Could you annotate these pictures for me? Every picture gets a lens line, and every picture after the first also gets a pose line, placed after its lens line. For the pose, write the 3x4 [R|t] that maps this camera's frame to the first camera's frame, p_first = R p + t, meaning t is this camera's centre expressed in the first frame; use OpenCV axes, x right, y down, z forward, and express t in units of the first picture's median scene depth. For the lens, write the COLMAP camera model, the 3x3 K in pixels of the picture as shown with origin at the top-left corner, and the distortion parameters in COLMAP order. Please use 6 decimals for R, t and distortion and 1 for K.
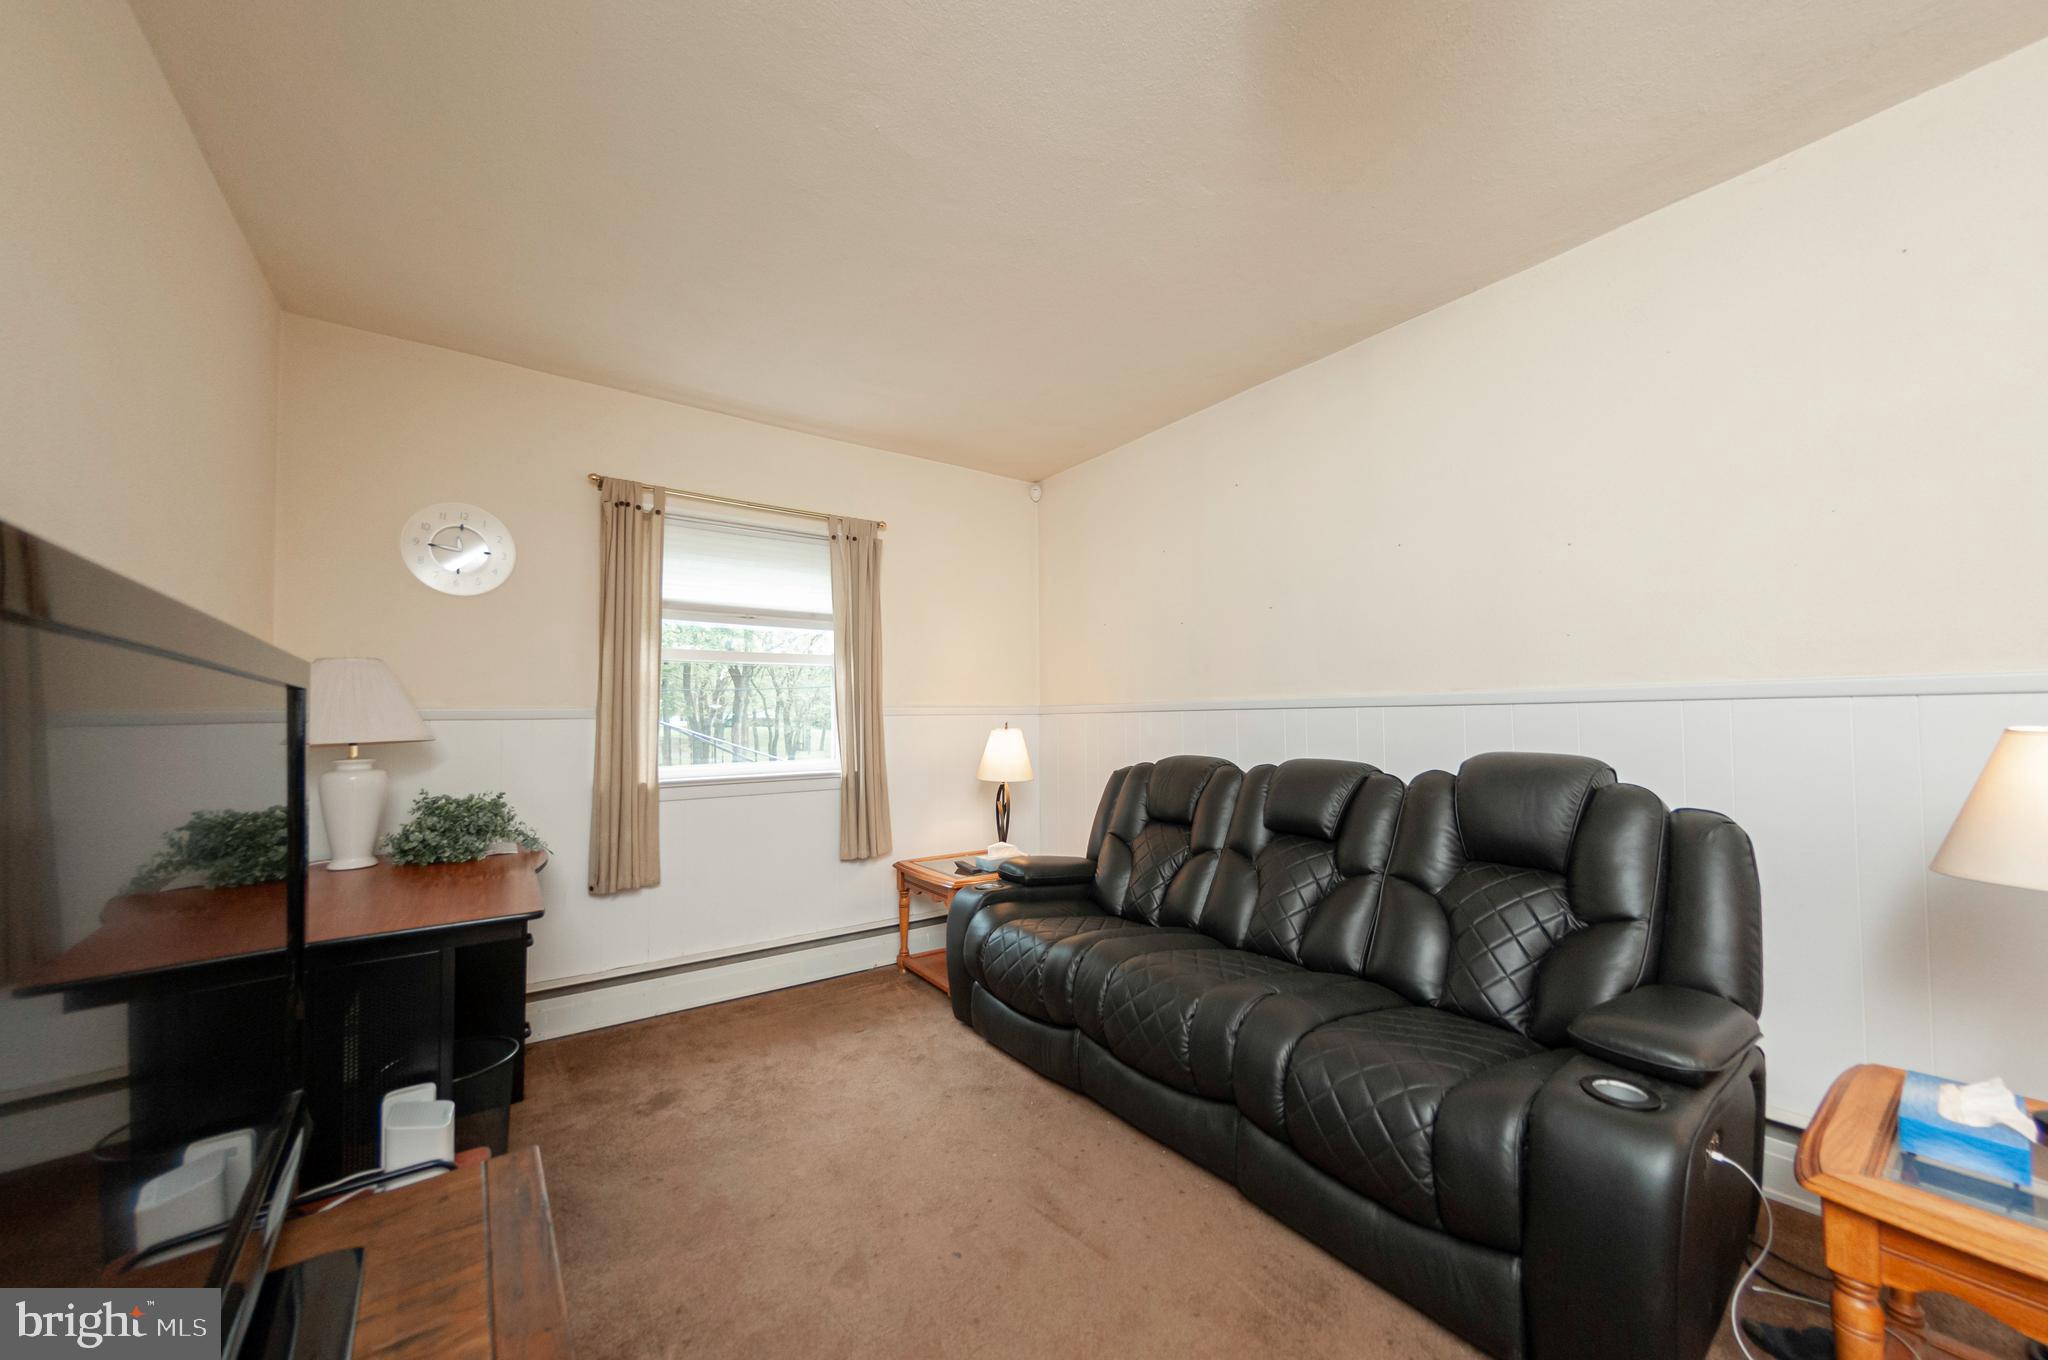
lens RADIAL K [[741.2, 0, 1012.3], [0, 741.2, 709.0], [0, 0, 1]] dist [0.000122, -0.000034]
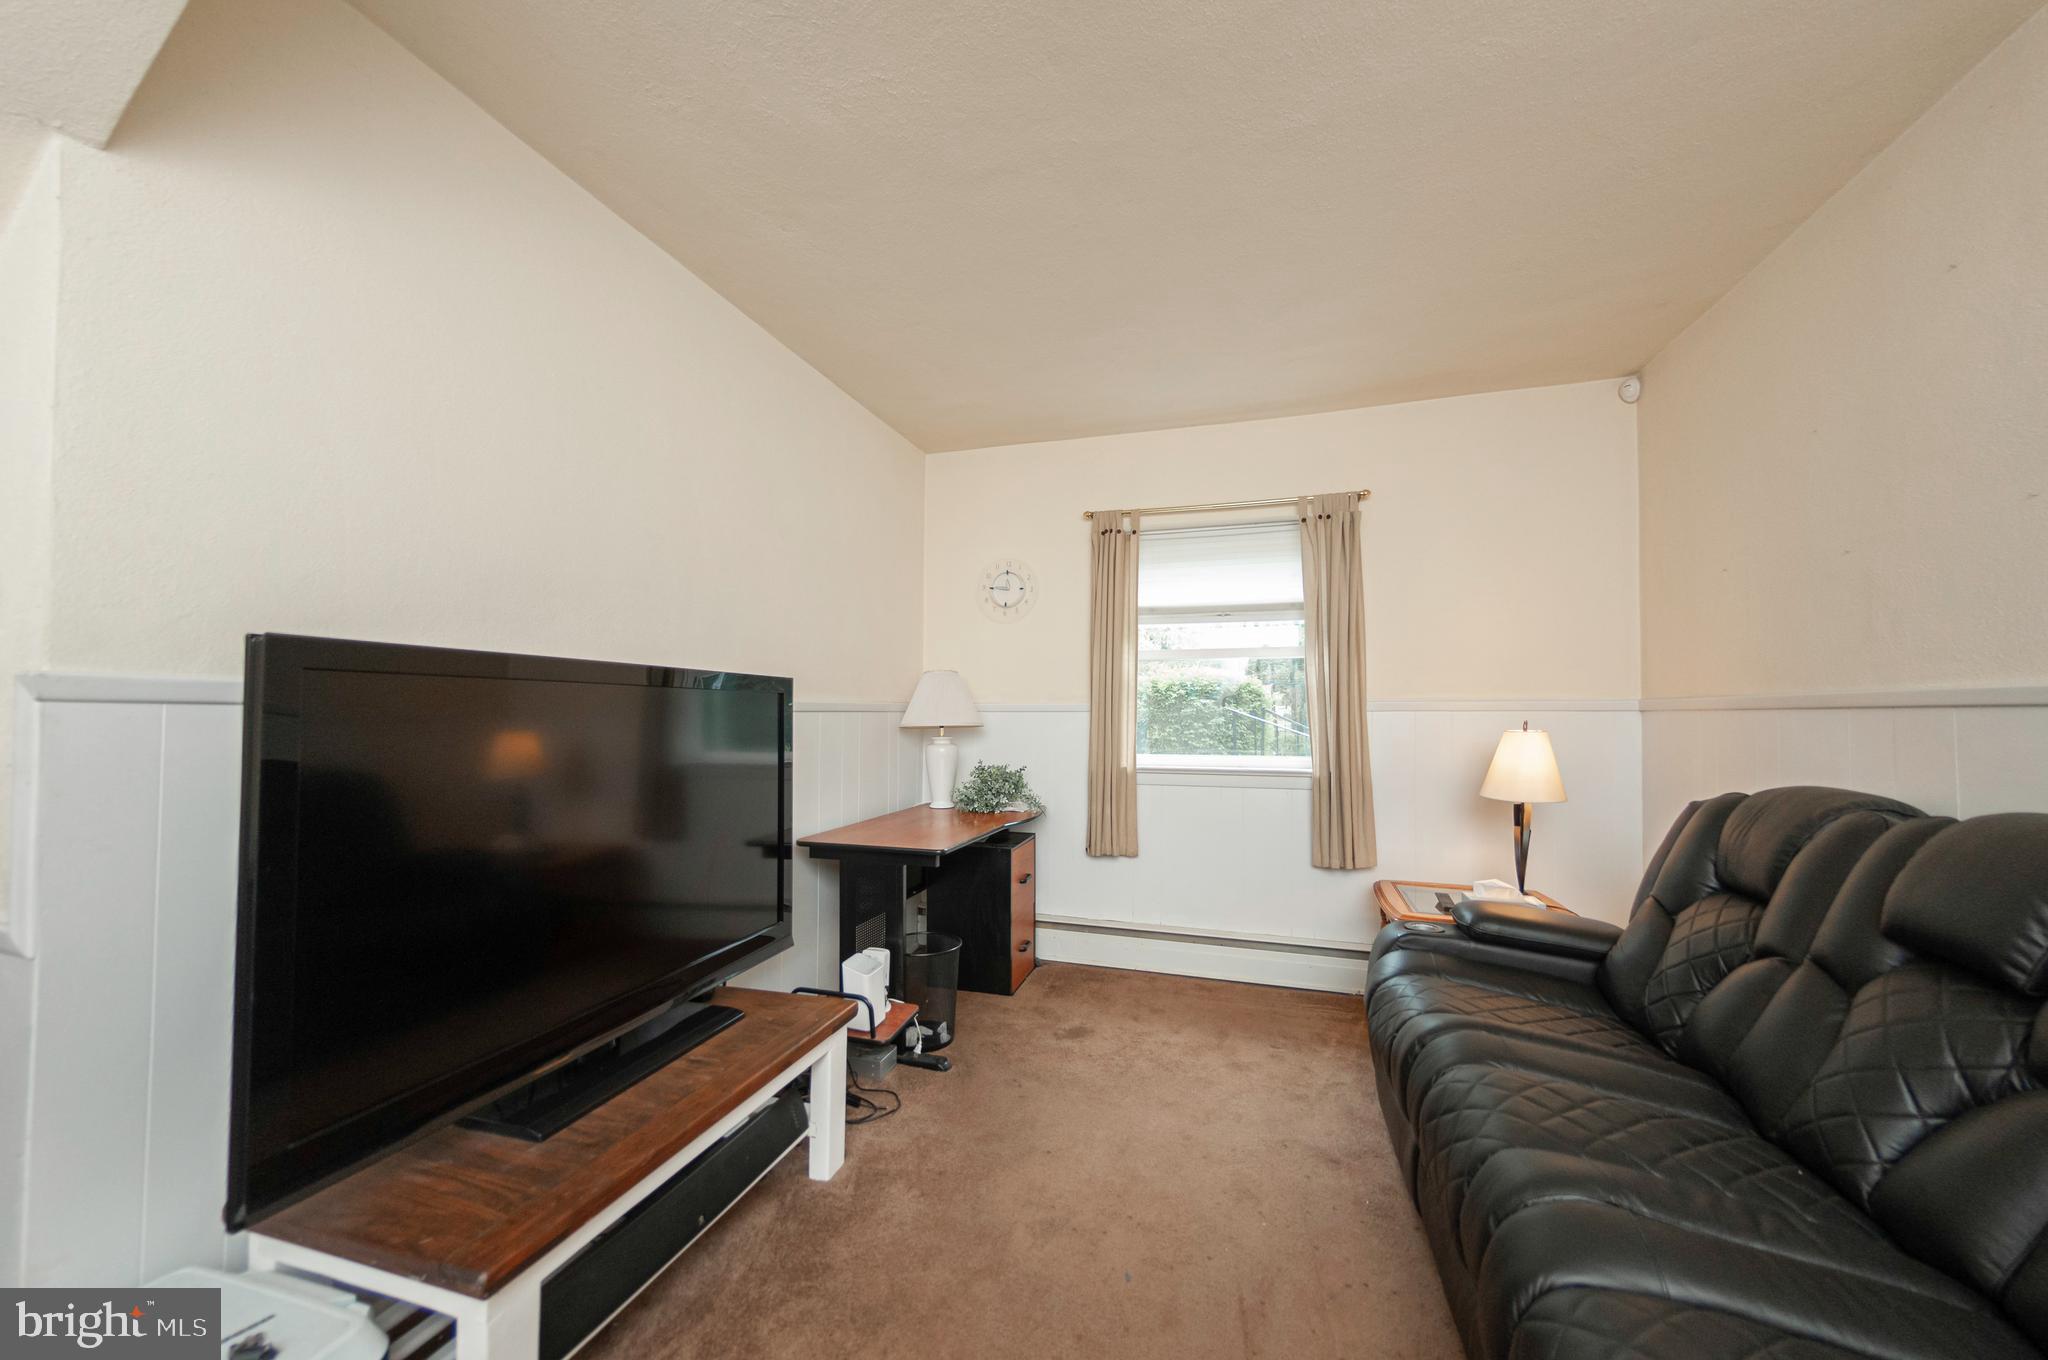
lens RADIAL K [[736.0, 0, 1024.3], [0, 736.0, 704.0], [0, 0, 1]] dist [0.000326, 0.000234]
pose [[0.592485, 0.001445, -0.805580, 0.340865], [0.001725, 0.999994, 0.003062, -0.003139], [0.805579, -0.003203, 0.592479, 0.186343]]
